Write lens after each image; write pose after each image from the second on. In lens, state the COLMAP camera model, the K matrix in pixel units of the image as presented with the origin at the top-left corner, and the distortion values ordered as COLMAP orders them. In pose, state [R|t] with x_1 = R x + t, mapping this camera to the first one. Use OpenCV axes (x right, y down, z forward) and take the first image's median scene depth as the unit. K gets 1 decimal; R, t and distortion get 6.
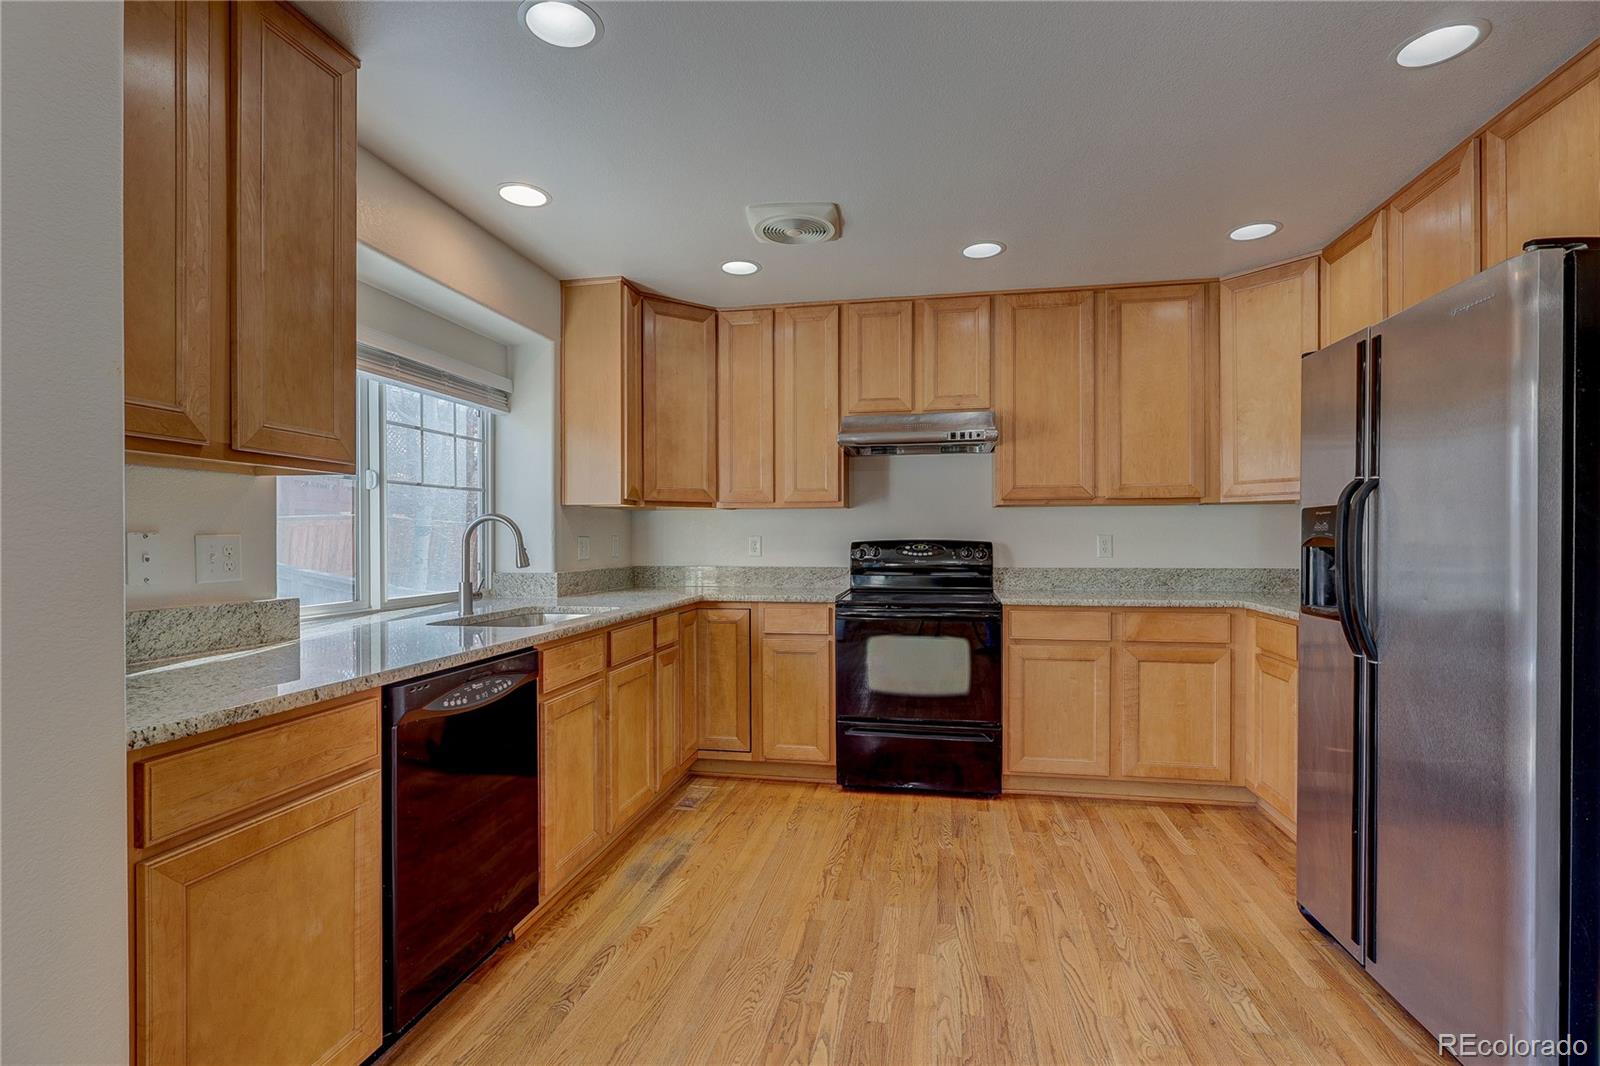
lens RADIAL K [[754.0, 0, 793.8], [0, 754.0, 543.1], [0, 0, 1]] dist [-0.003682, 0.002439]
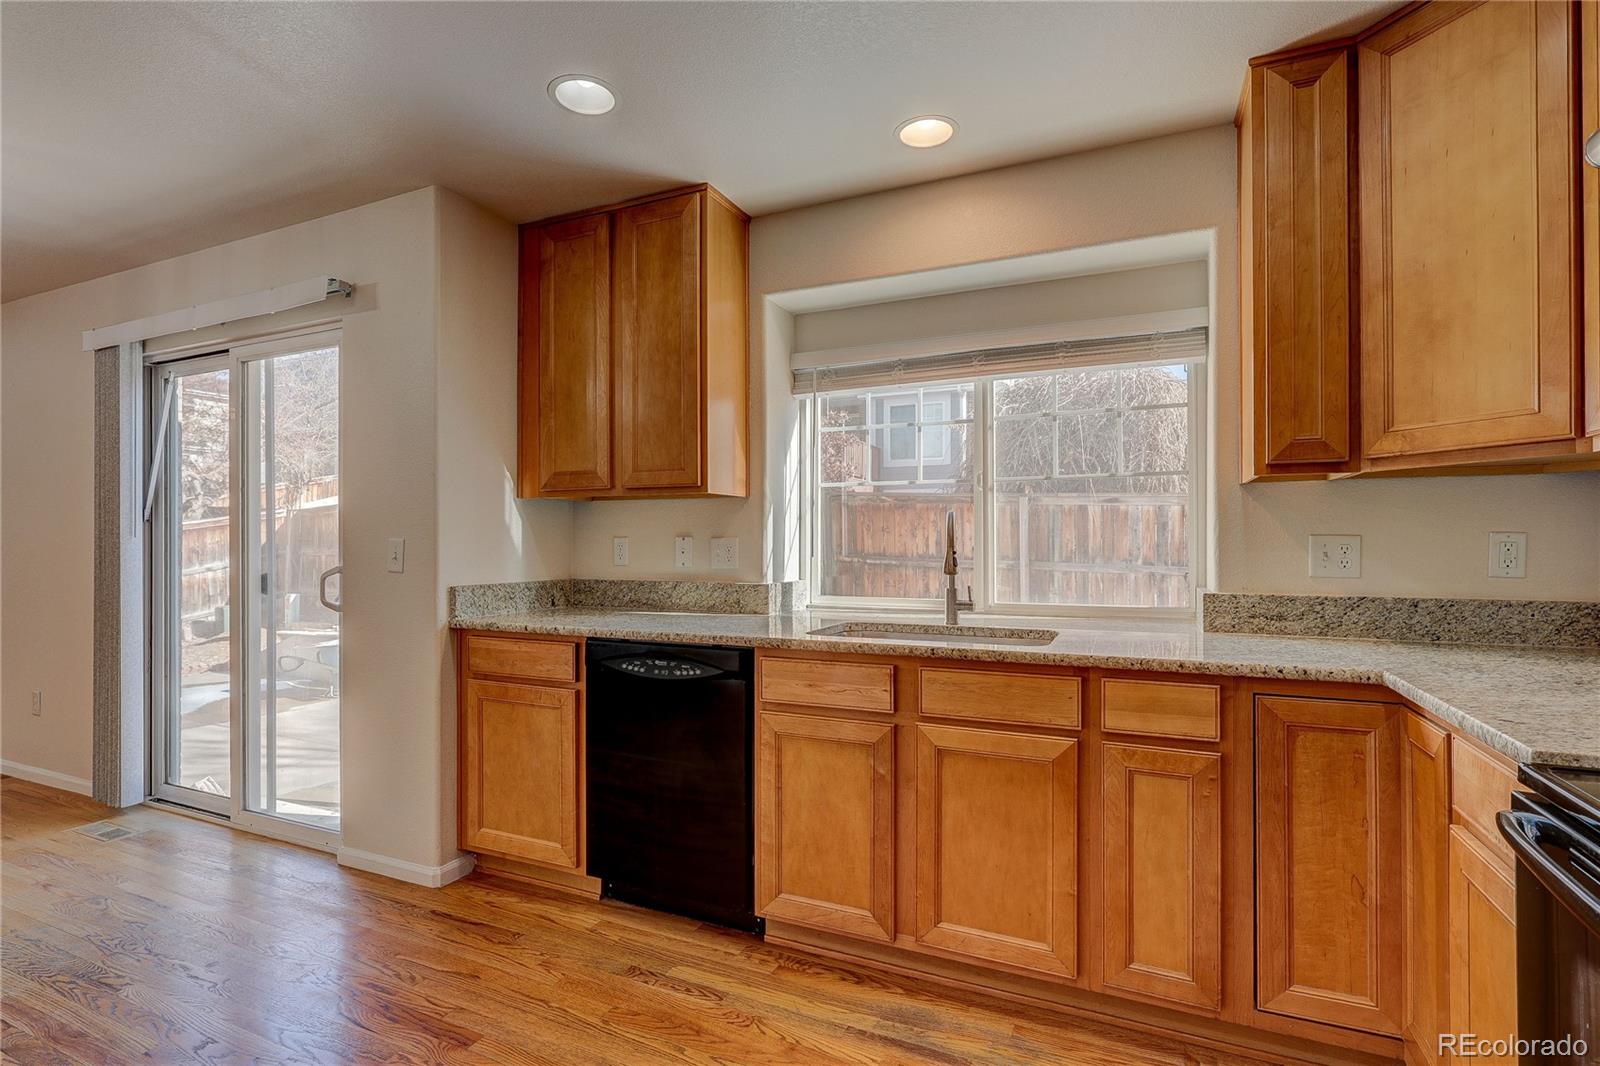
lens RADIAL K [[754.0, 0, 791.9], [0, 754.0, 539.8], [0, 0, 1]] dist [-0.003682, 0.002439]
pose [[-0.228386, -0.000585, -0.973570, 0.651773], [-0.004715, 0.999989, 0.000505, -0.006860], [0.973559, 0.004706, -0.228386, 1.380430]]
